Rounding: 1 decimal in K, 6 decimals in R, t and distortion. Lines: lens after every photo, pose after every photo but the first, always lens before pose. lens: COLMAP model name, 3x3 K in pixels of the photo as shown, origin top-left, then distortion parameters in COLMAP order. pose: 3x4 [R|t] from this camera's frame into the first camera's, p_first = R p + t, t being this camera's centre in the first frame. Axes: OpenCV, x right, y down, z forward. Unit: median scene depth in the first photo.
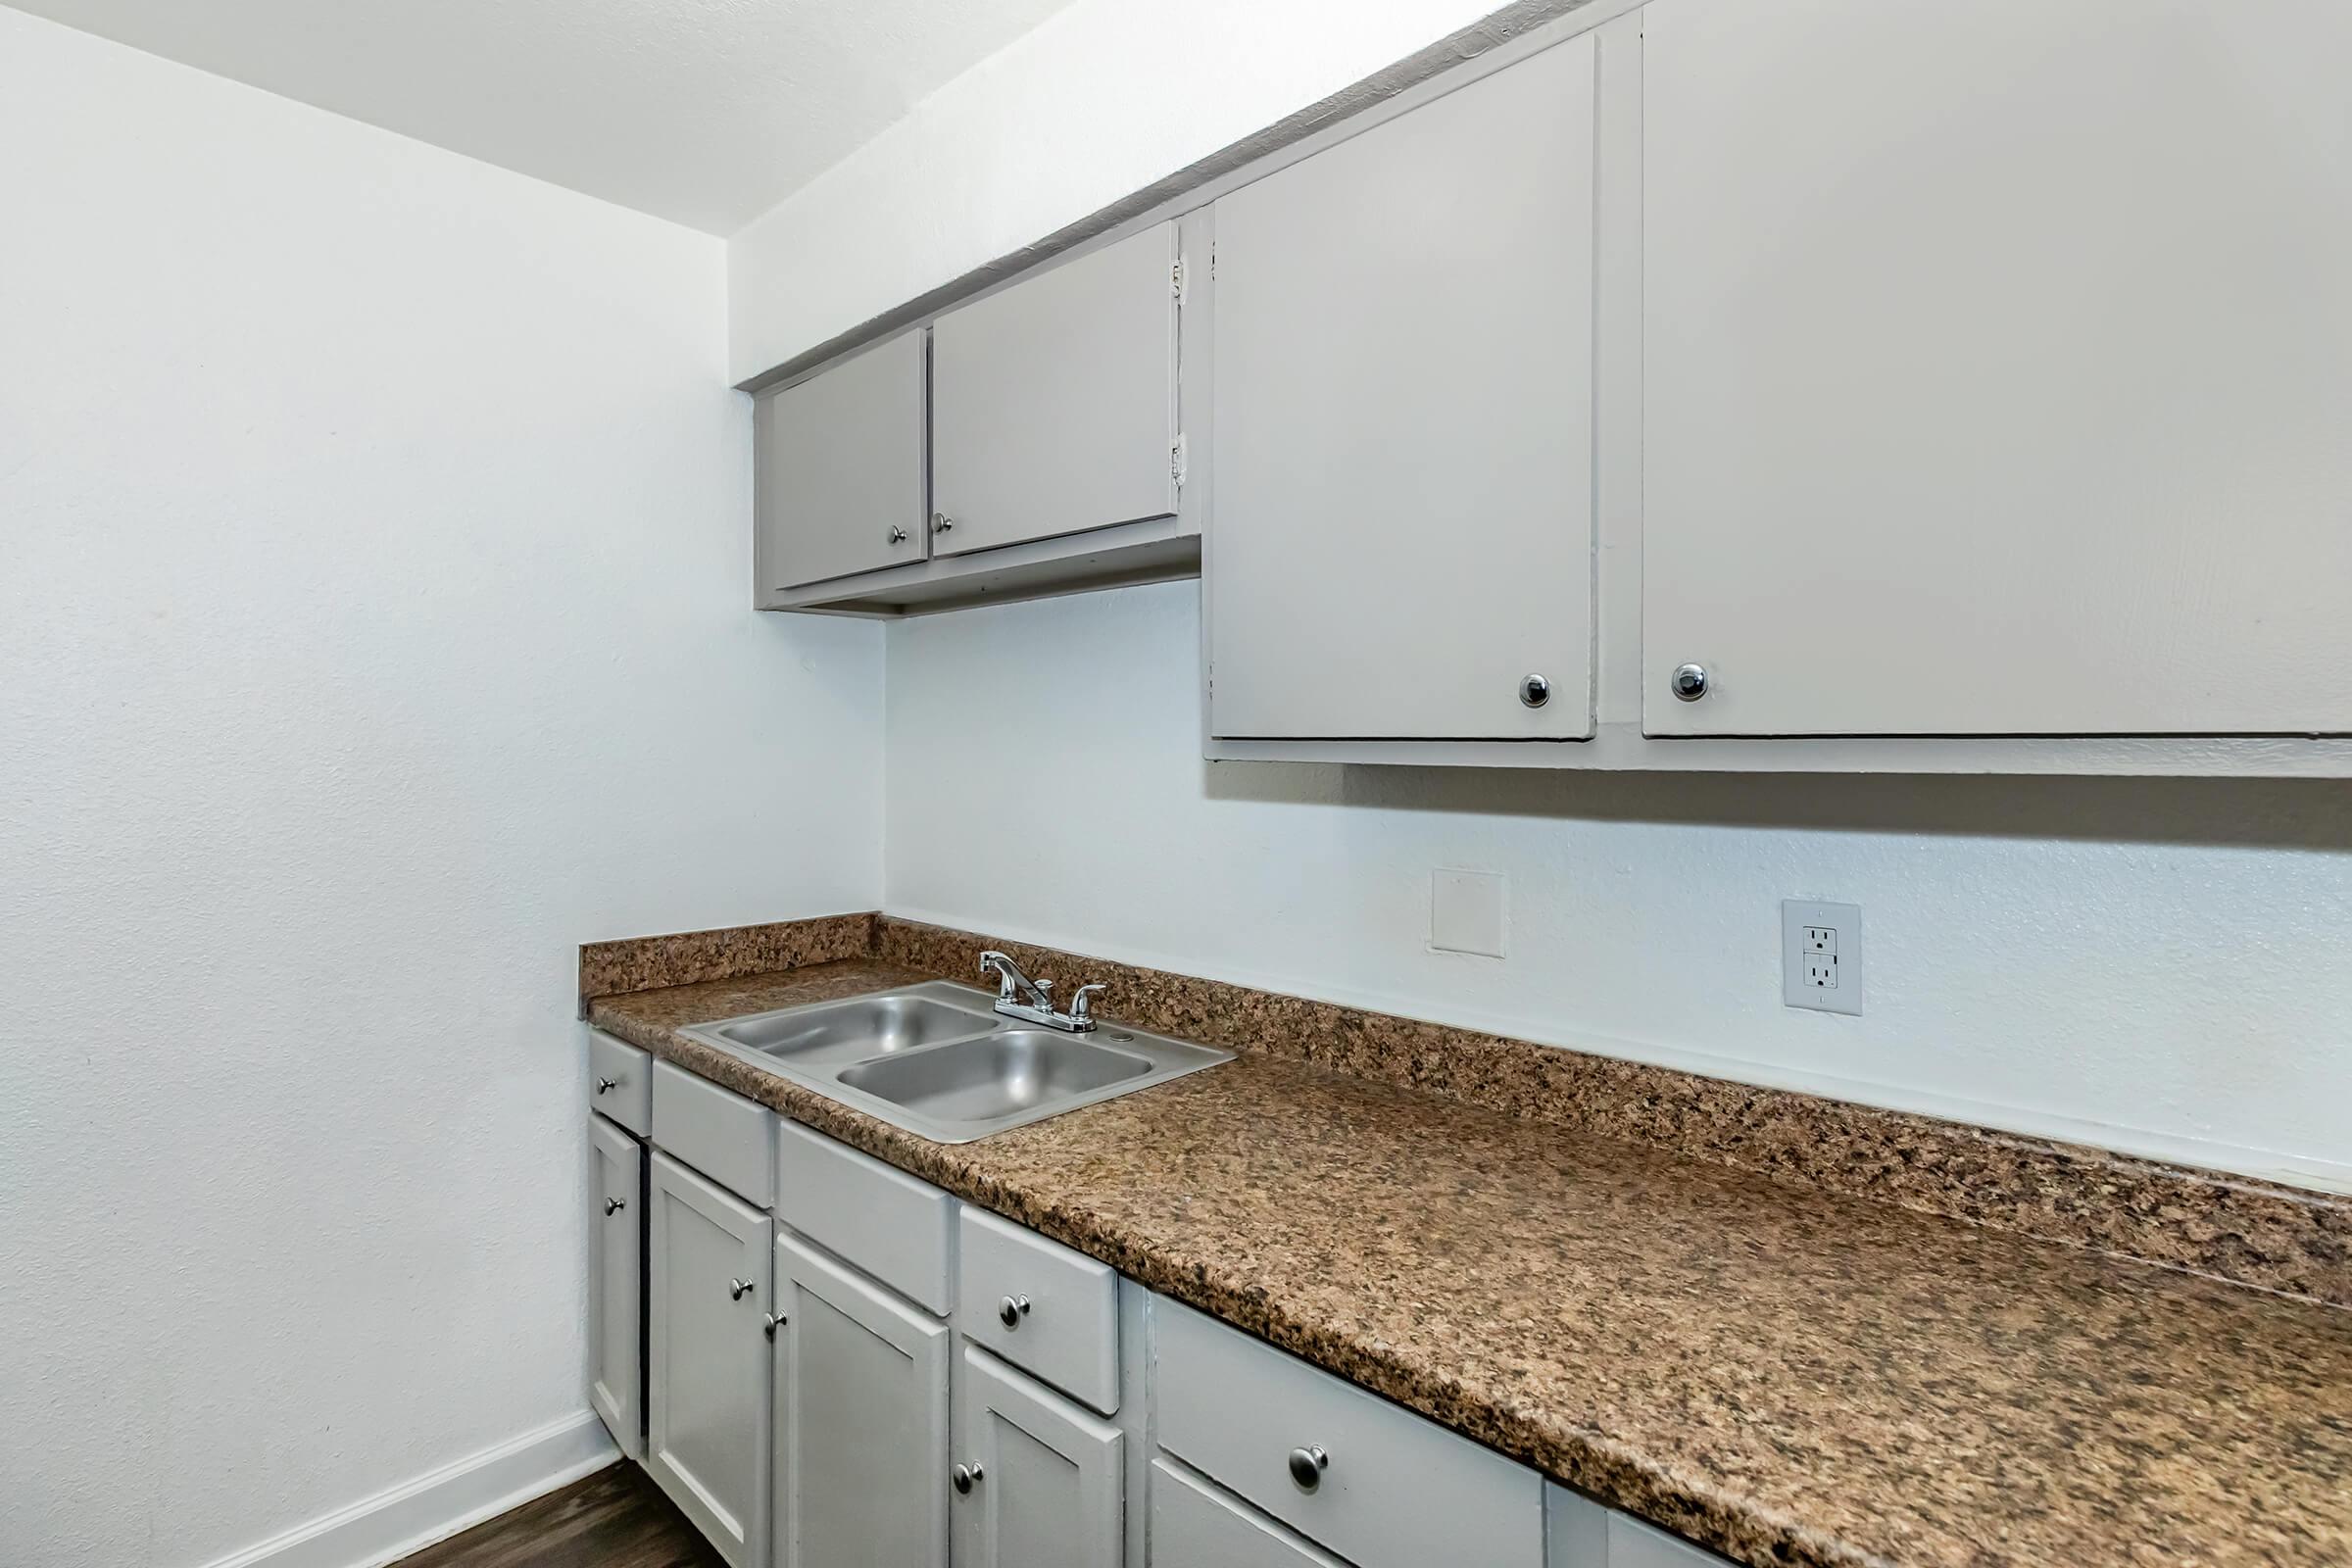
lens RADIAL K [[1113.5, 0, 1238.6], [0, 1113.5, 711.5], [0, 0, 1]] dist [-0.003334, 0.000089]
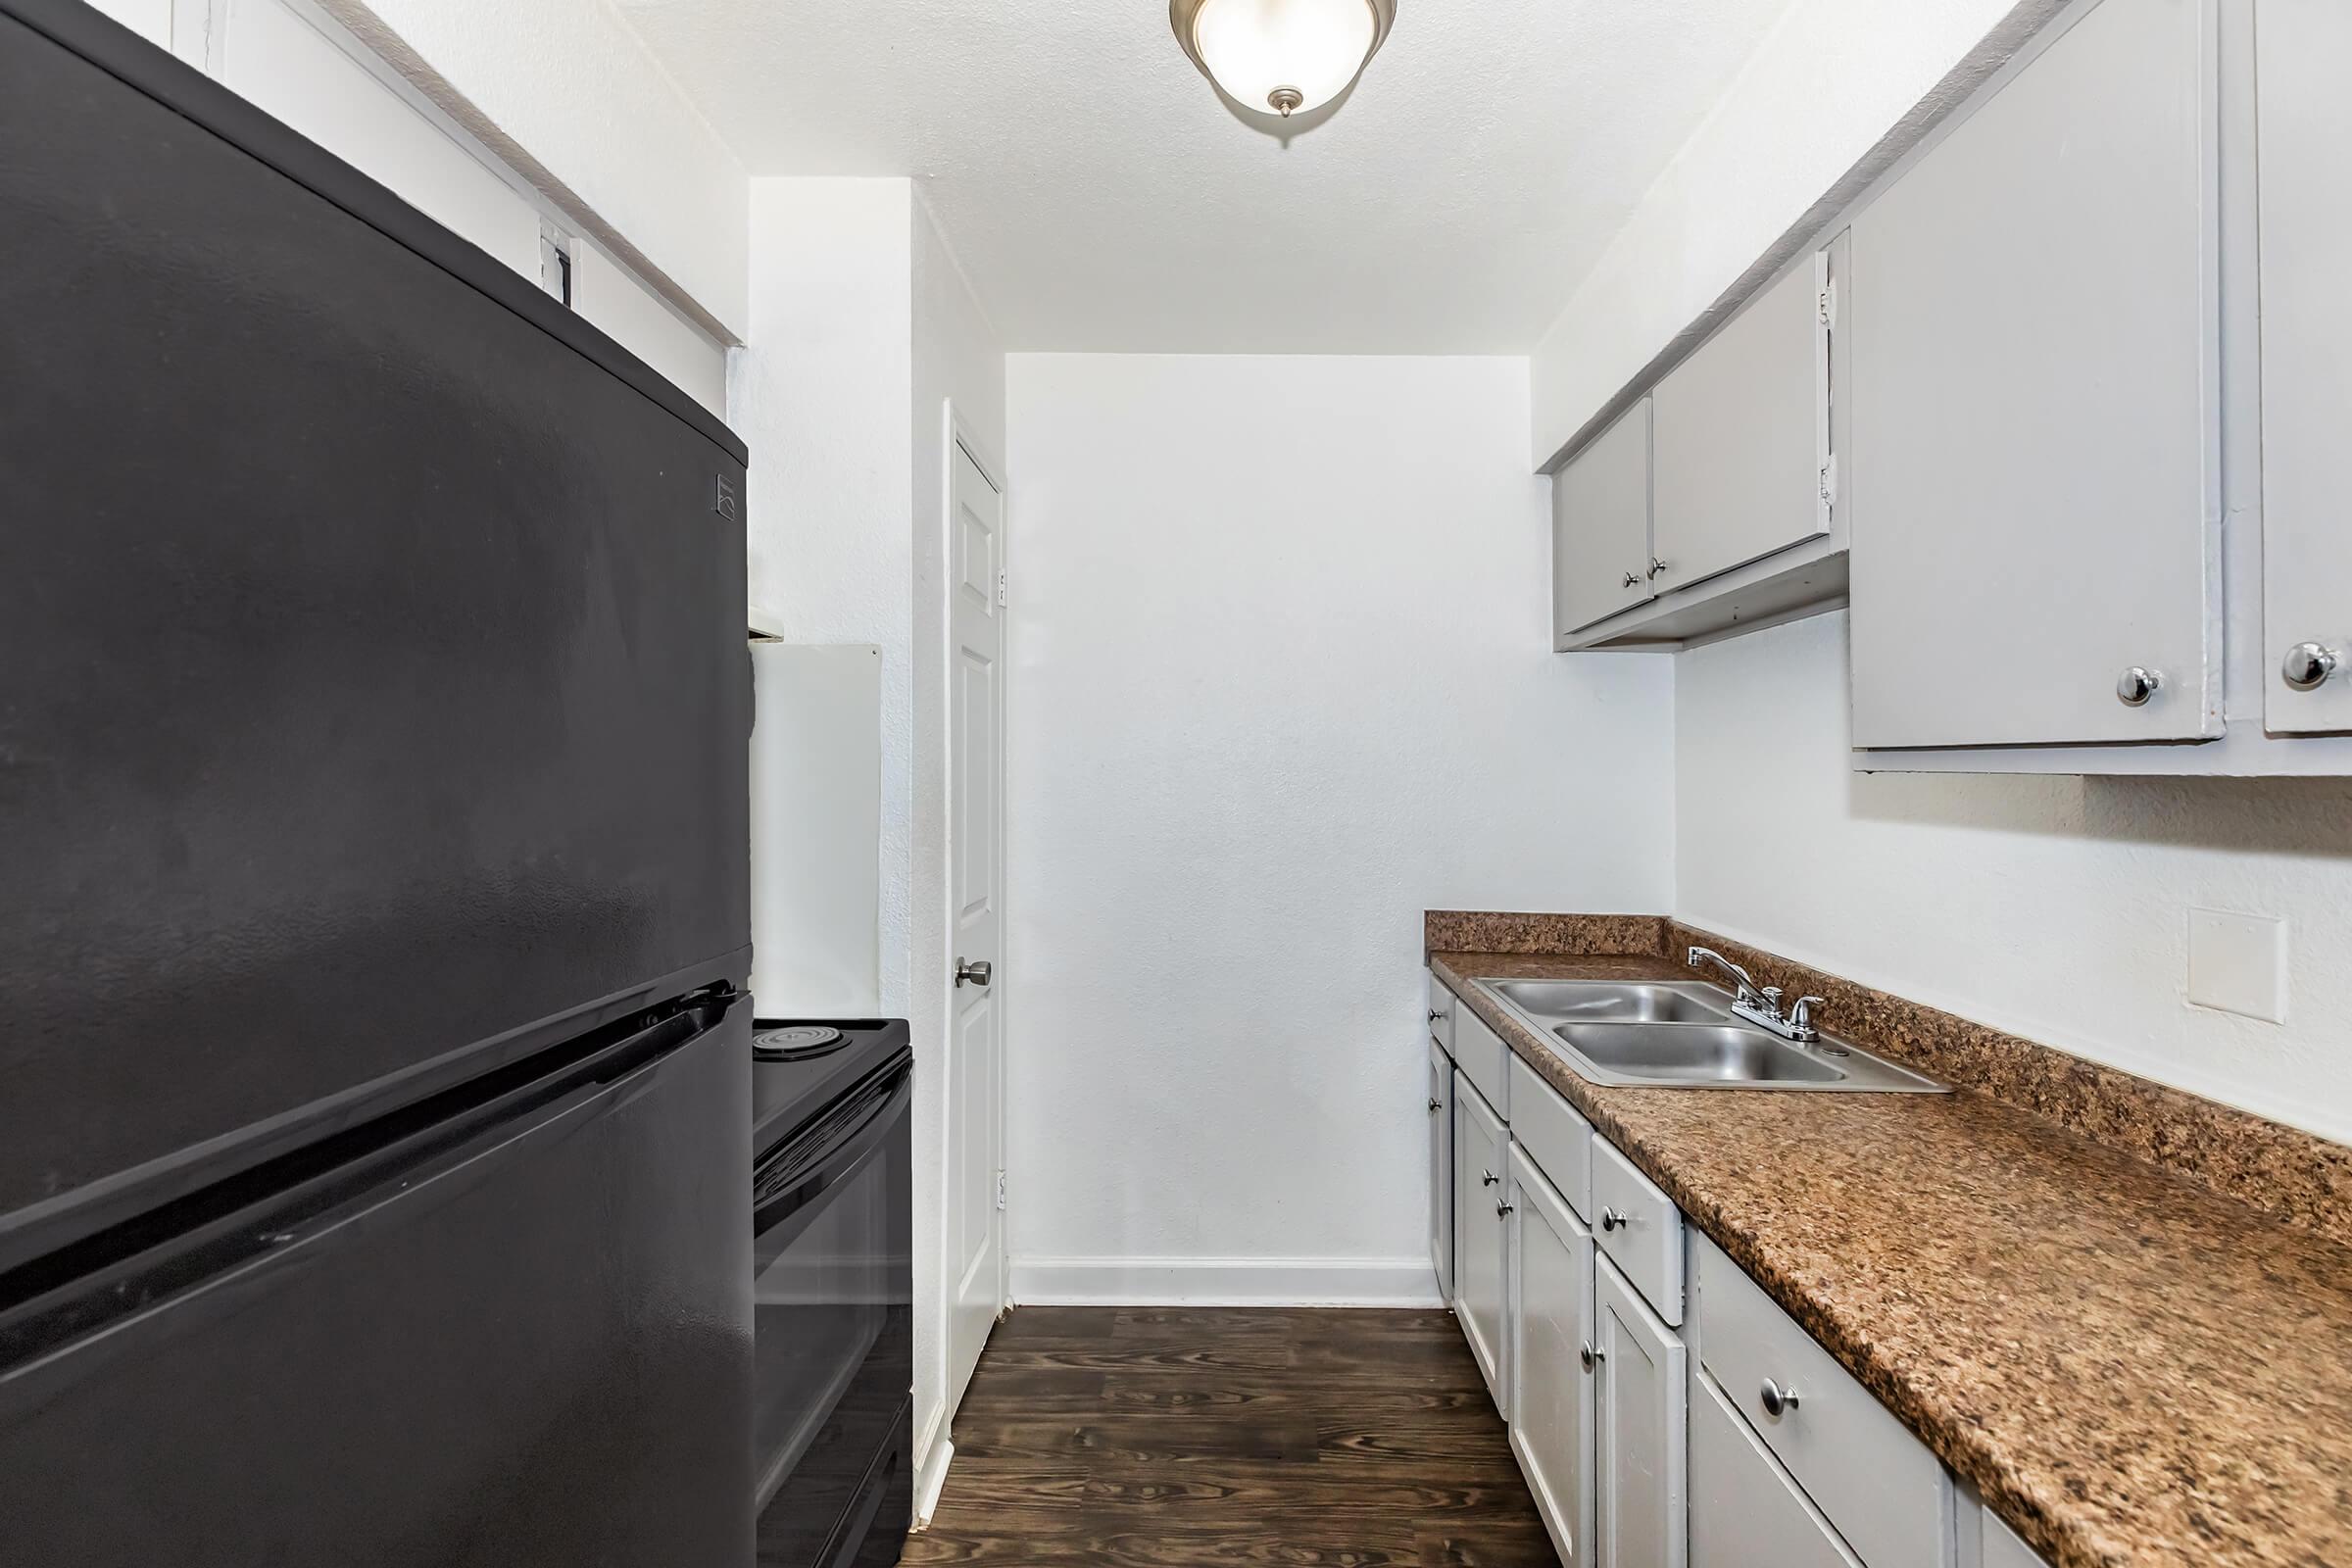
lens RADIAL K [[1073.8, 0, 1217.8], [0, 1073.8, 725.7], [0, 0, 1]] dist [-0.016539, 0.000184]
pose [[0.666457, -0.019827, -0.745279, 0.298898], [0.005031, 0.999743, -0.022098, 0.020126], [0.745526, 0.010978, 0.666386, -0.074771]]
